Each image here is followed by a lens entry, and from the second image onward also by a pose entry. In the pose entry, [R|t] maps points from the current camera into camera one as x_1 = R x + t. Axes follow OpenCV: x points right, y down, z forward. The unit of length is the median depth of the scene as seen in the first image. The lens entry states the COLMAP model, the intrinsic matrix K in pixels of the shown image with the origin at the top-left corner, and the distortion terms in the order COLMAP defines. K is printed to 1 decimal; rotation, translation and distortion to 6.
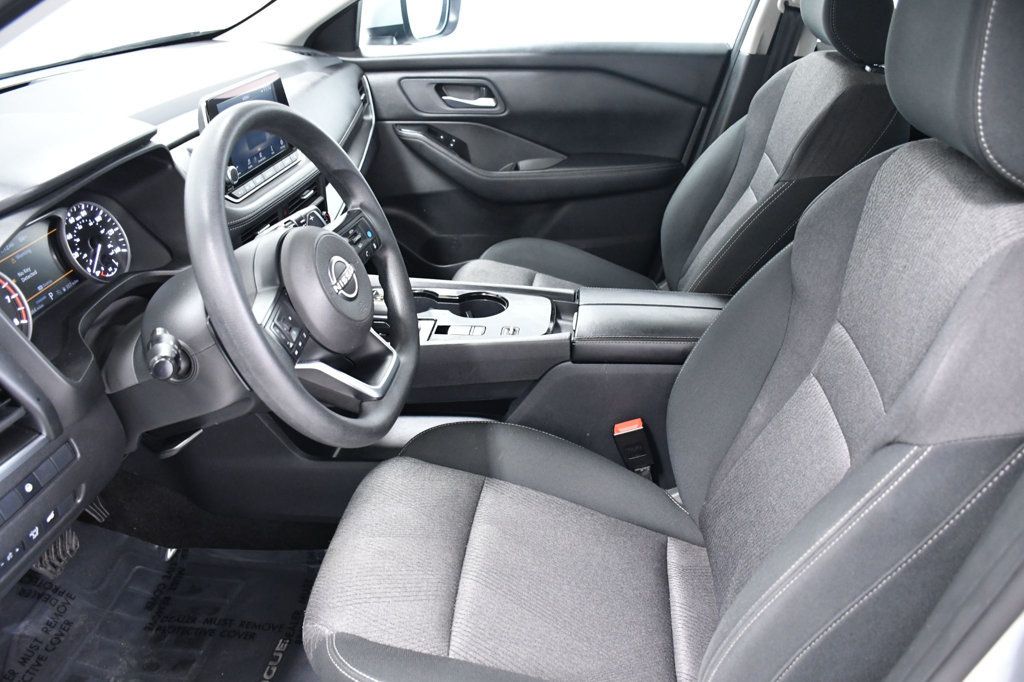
lens RADIAL K [[801.0, 0, 523.2], [0, 801.0, 340.2], [0, 0, 1]] dist [-0.129295, 0.066952]
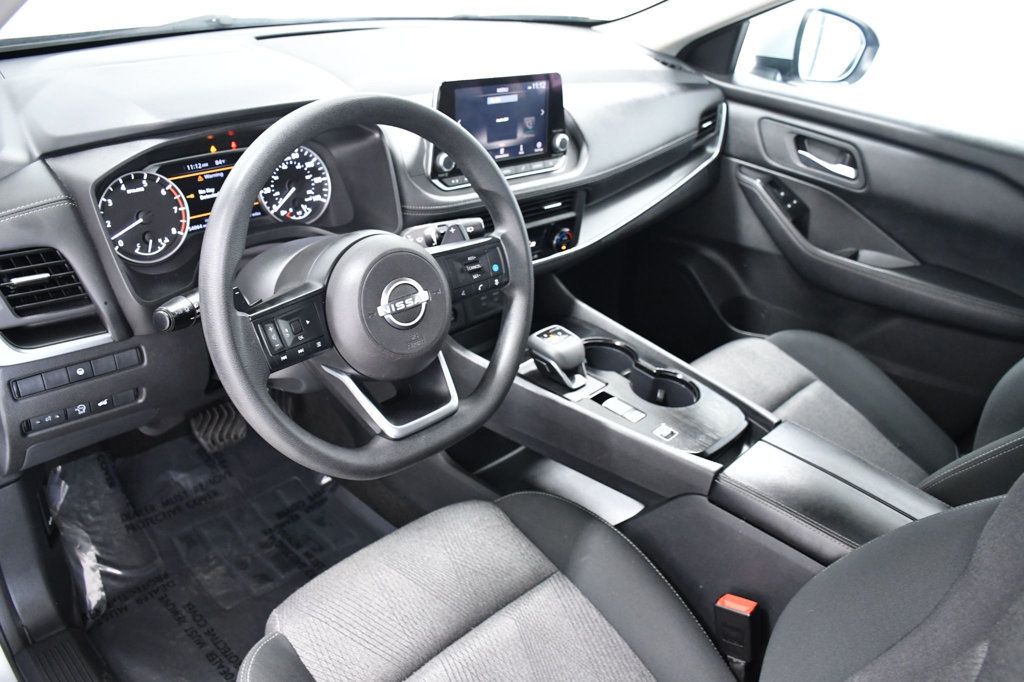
lens RADIAL K [[801.0, 0, 519.3], [0, 801.0, 347.2], [0, 0, 1]] dist [-0.129295, 0.066952]
pose [[0.784385, 0.385905, -0.485610, 0.237005], [-0.384805, 0.916776, 0.106986, -0.124524], [0.486483, 0.102947, 0.867604, 0.187314]]
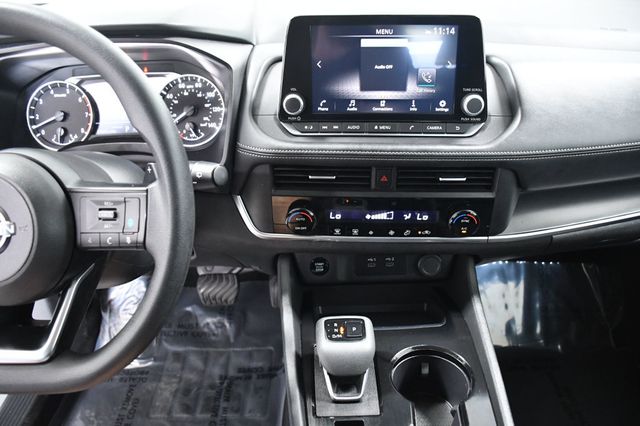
lens RADIAL K [[500.6, 0, 314.9], [0, 500.6, 209.4], [0, 0, 1]] dist [-0.129295, 0.066952]
pose [[0.086857, 0.482918, -0.871347, 0.165250], [-0.444332, 0.801614, 0.399979, -0.314054], [0.891642, 0.352427, 0.284201, 0.799660]]
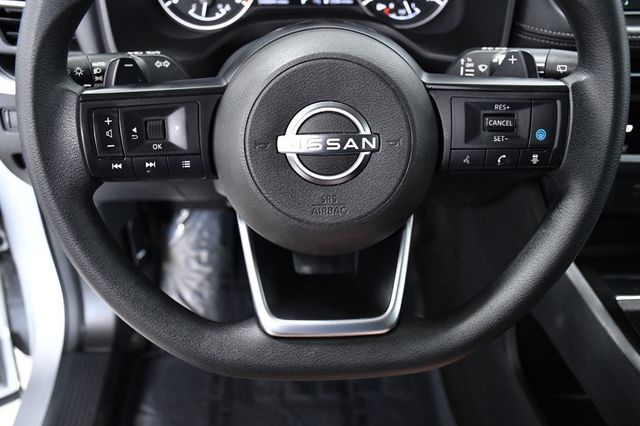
lens RADIAL K [[659.4, 0, 323.1], [0, 659.4, 209.4], [0, 0, 1]] dist [0.075499, 0.000000]
pose [[0.159952, 0.591673, -0.790151, 0.123457], [-0.483562, 0.744801, 0.459825, -0.179608], [0.860571, 0.308537, 0.405243, 0.563475]]
